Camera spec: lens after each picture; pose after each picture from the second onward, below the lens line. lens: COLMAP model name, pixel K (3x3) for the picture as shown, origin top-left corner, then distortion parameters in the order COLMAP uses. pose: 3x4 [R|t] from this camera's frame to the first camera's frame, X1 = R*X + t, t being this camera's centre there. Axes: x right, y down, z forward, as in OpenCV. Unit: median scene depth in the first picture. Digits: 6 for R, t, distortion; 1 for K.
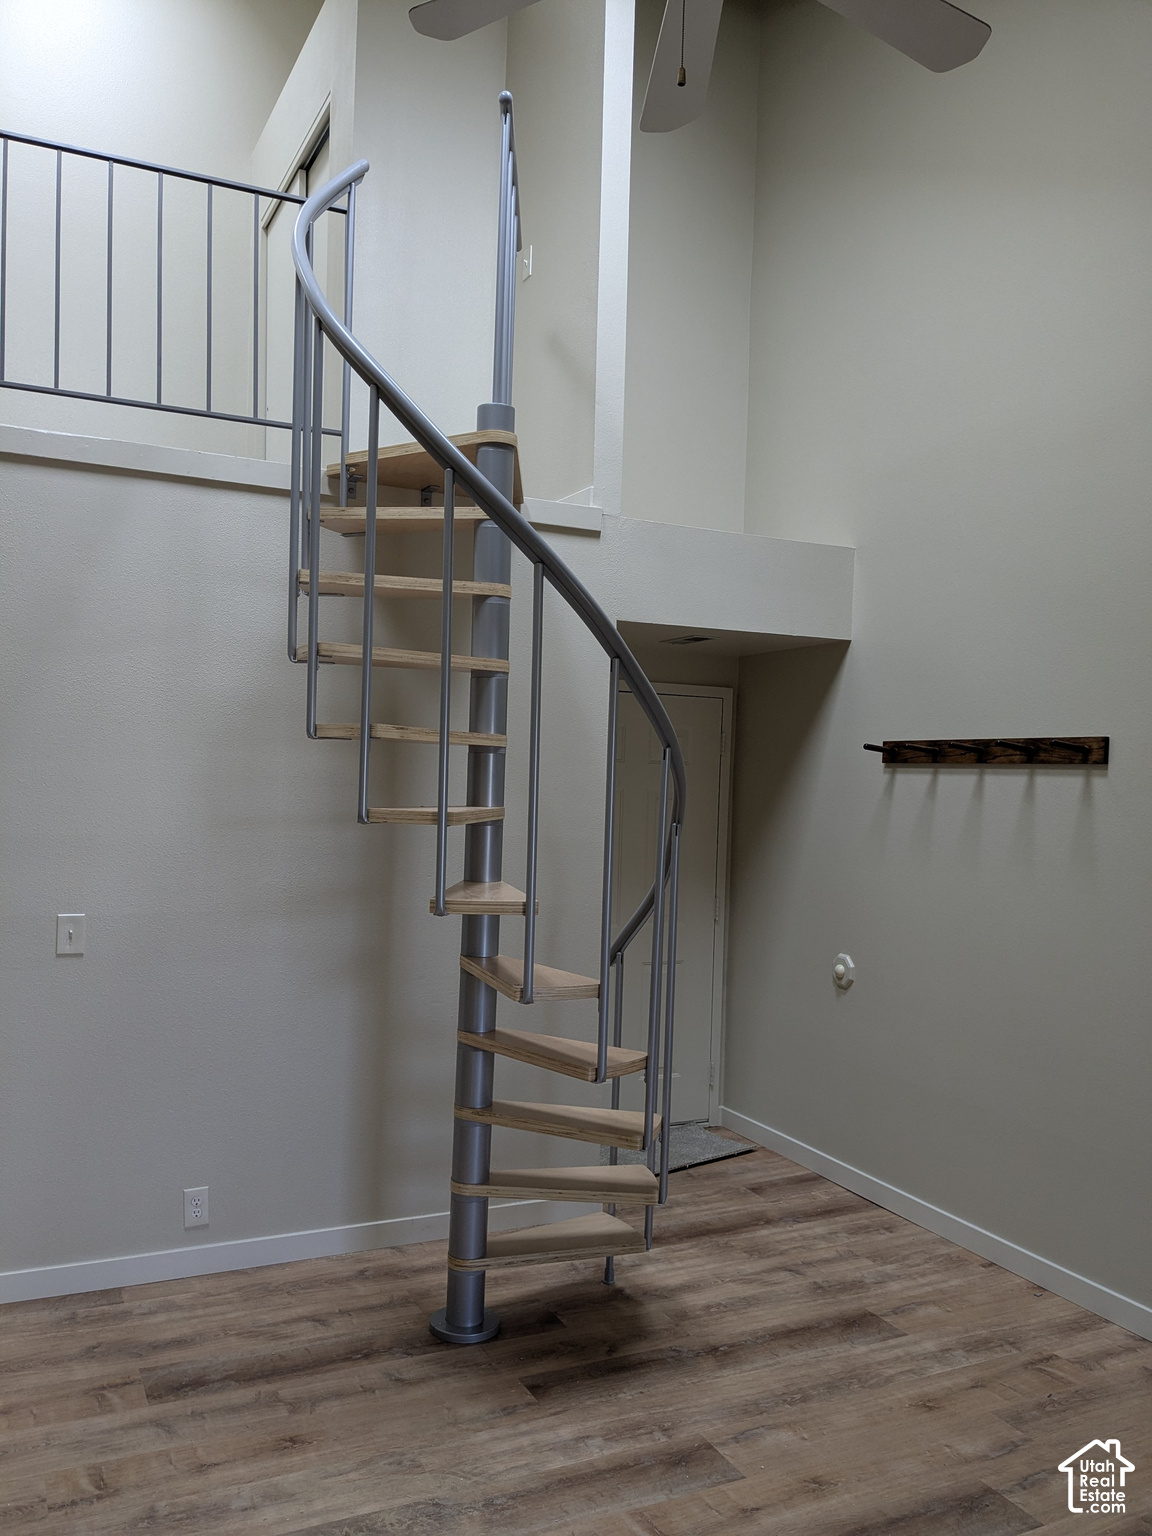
lens RADIAL K [[1209.8, 0, 576.0], [0, 1209.8, 768.0], [0, 0, 1]] dist [0.005820, -0.001511]
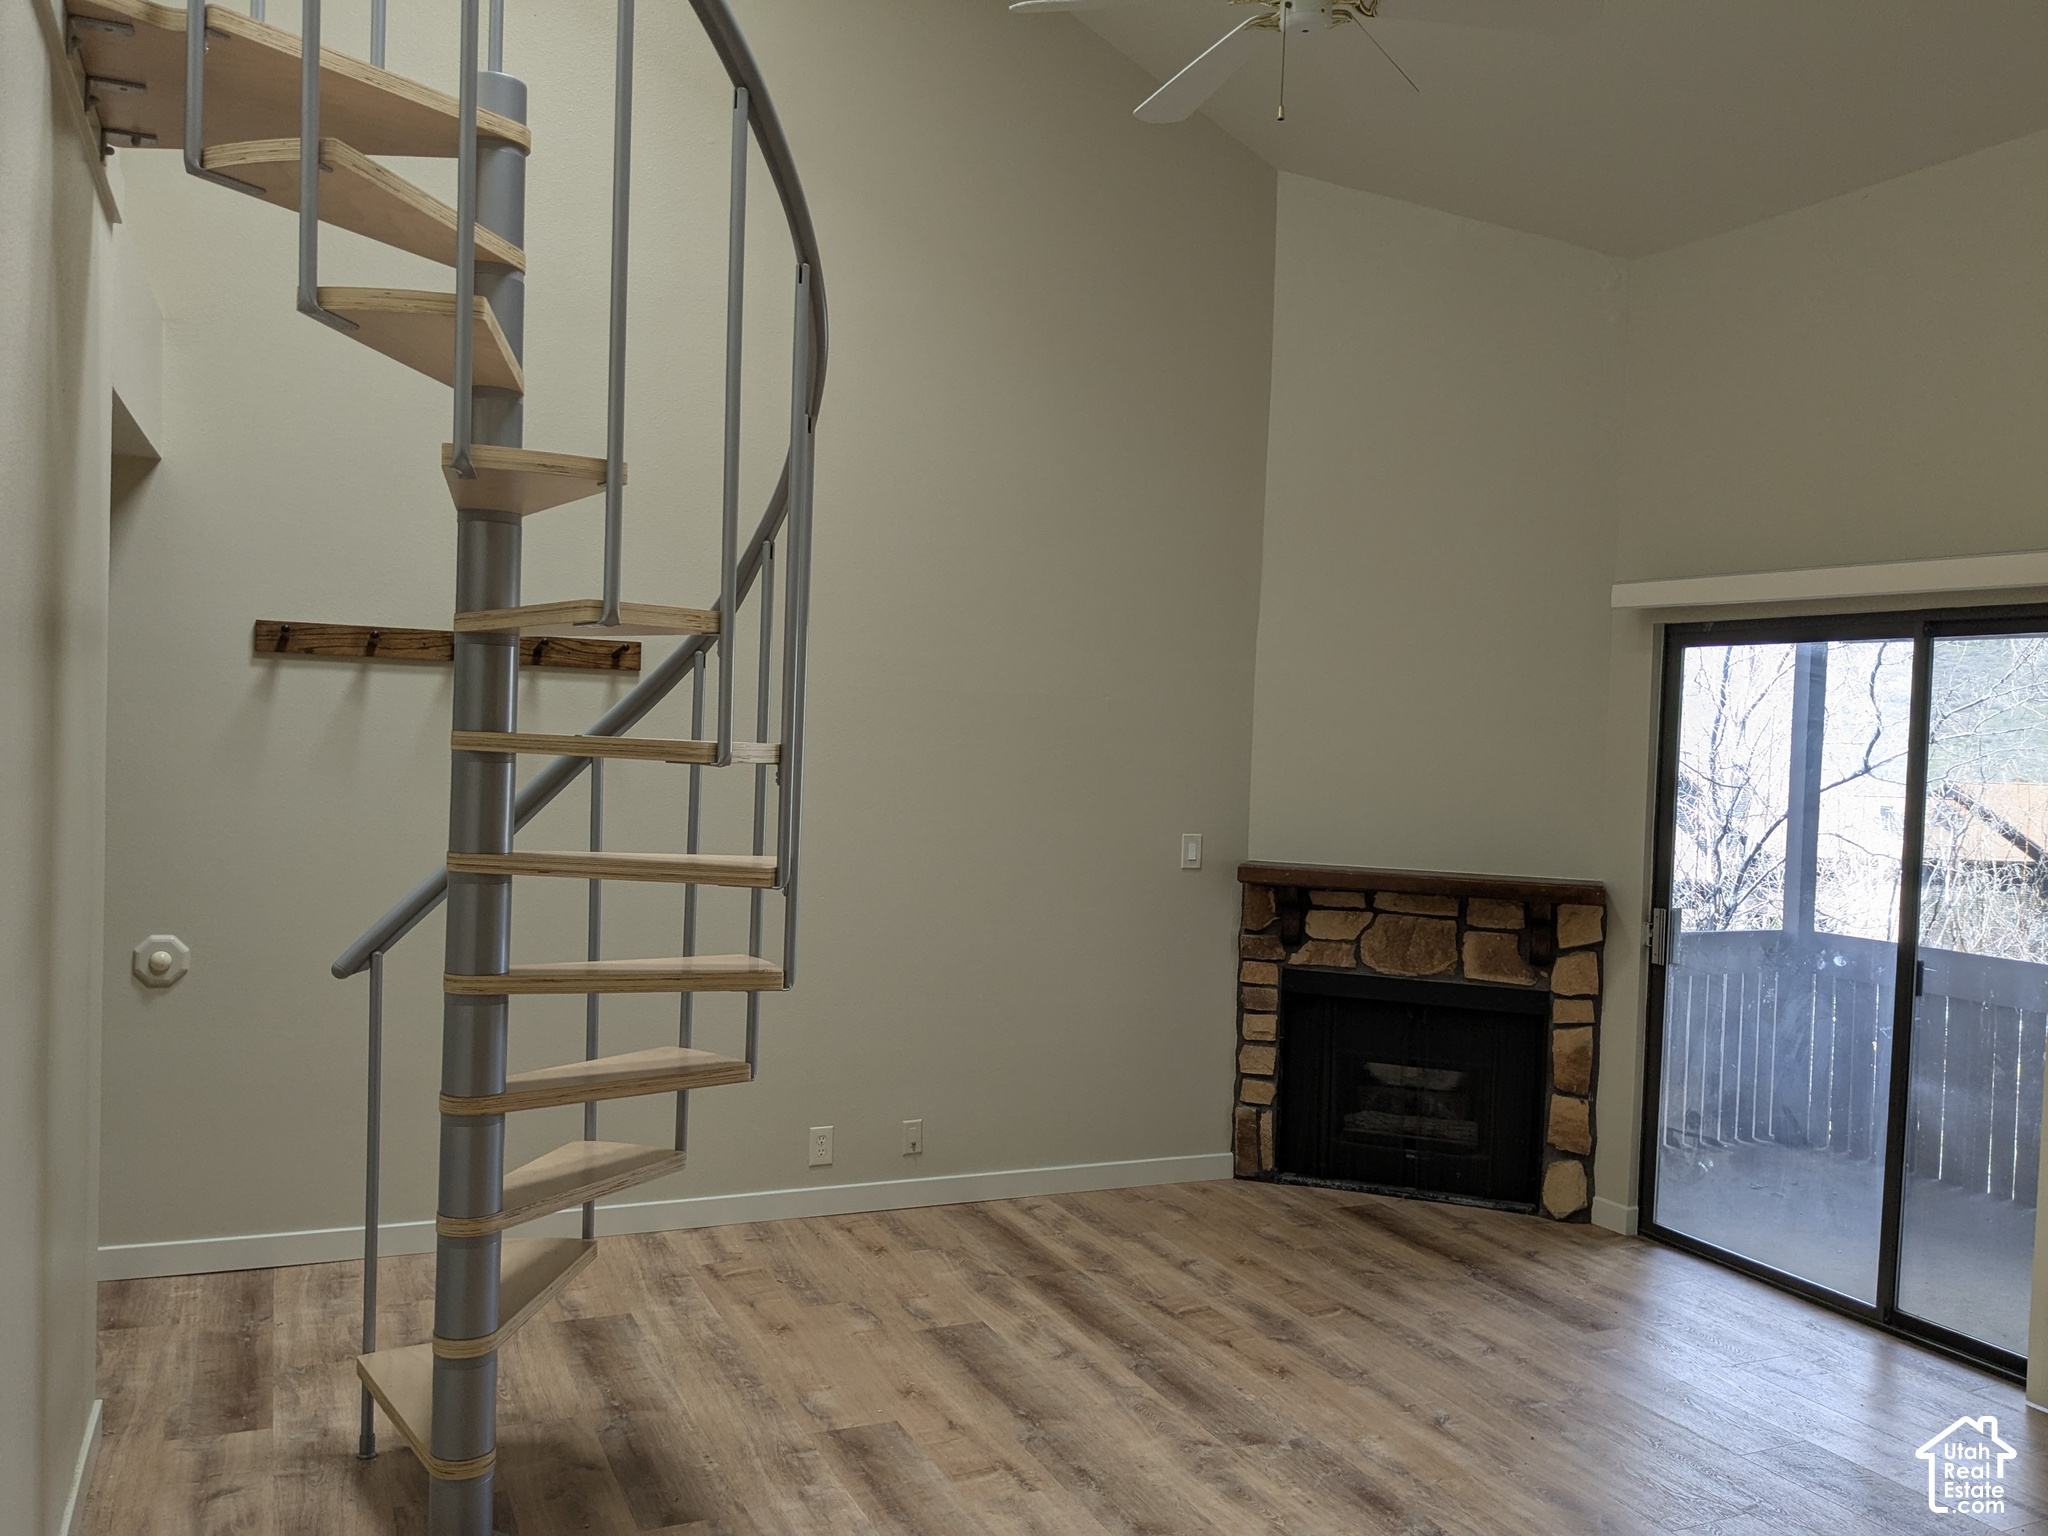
lens RADIAL K [[1613.1, 0, 1014.5], [0, 1613.1, 767.6], [0, 0, 1]] dist [0.005820, -0.001511]
pose [[0.039508, -0.047532, 0.998088, -0.903964], [-0.042432, 0.997887, 0.049202, -0.002135], [-0.998318, -0.044295, 0.037408, 0.711790]]
